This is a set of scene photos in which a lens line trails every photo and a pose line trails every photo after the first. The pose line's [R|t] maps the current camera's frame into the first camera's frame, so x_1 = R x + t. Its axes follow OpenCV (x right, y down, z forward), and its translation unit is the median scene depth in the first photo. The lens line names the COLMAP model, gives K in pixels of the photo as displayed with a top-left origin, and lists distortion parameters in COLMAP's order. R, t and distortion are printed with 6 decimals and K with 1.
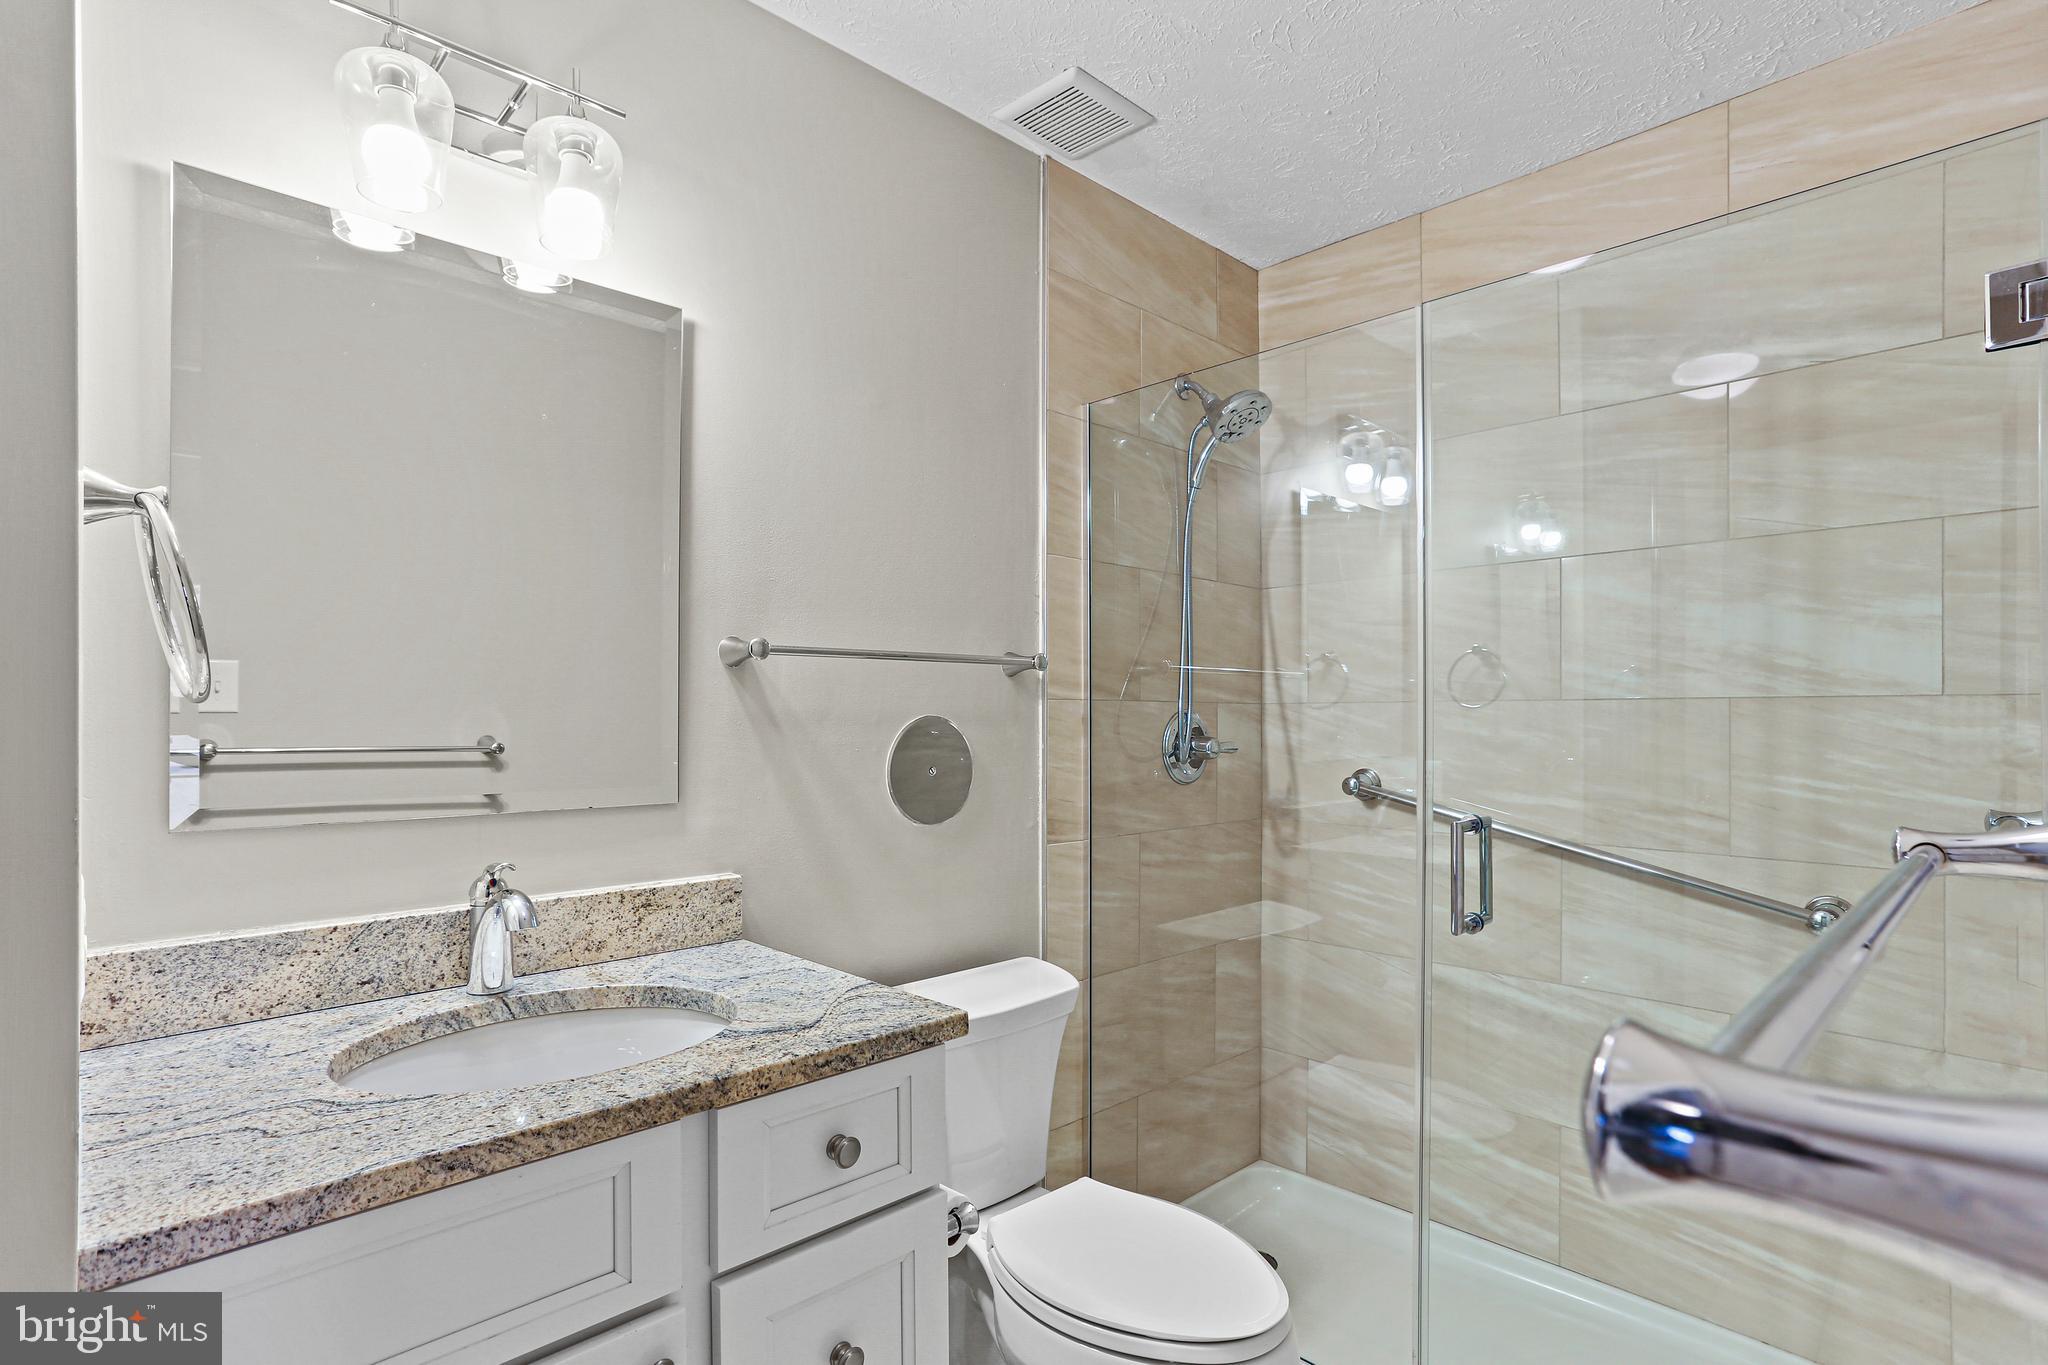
lens RADIAL K [[969.4, 0, 1033.2], [0, 969.4, 691.2], [0, 0, 1]] dist [-0.025116, 0.006873]
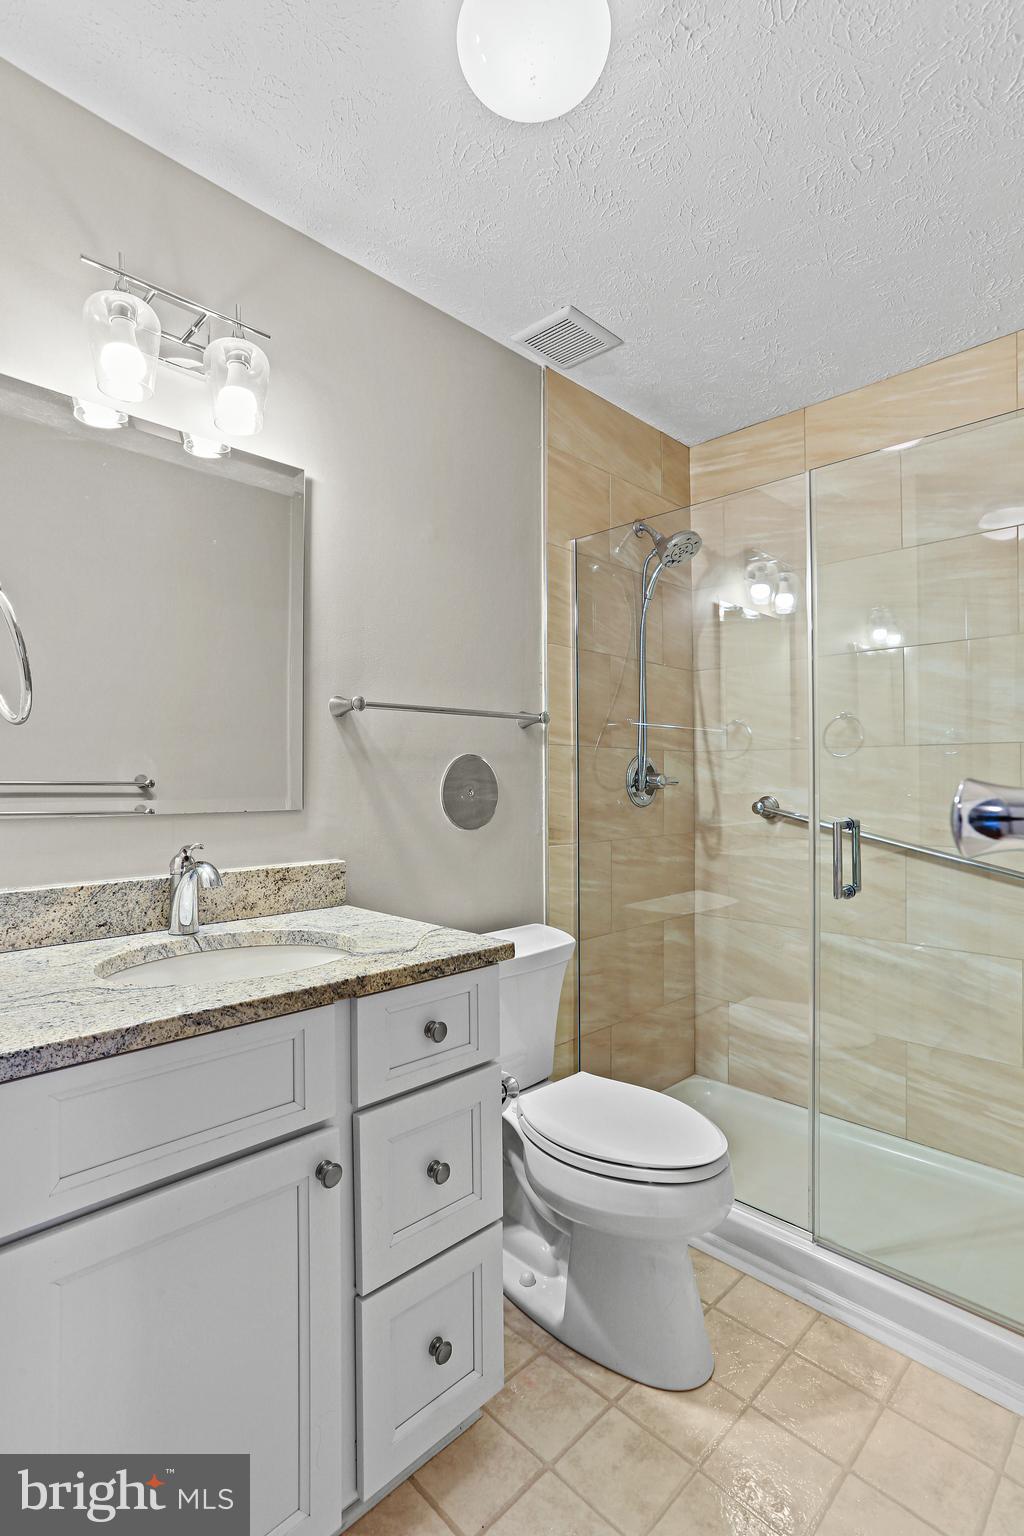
lens RADIAL K [[747.4, 0, 501.4], [0, 747.4, 764.6], [0, 0, 1]] dist [-0.036333, 0.019336]
pose [[0.999875, -0.000681, 0.015813, -0.075126], [0.000843, 0.999947, -0.010258, 0.051107], [-0.015805, 0.010270, 0.999822, -0.101719]]
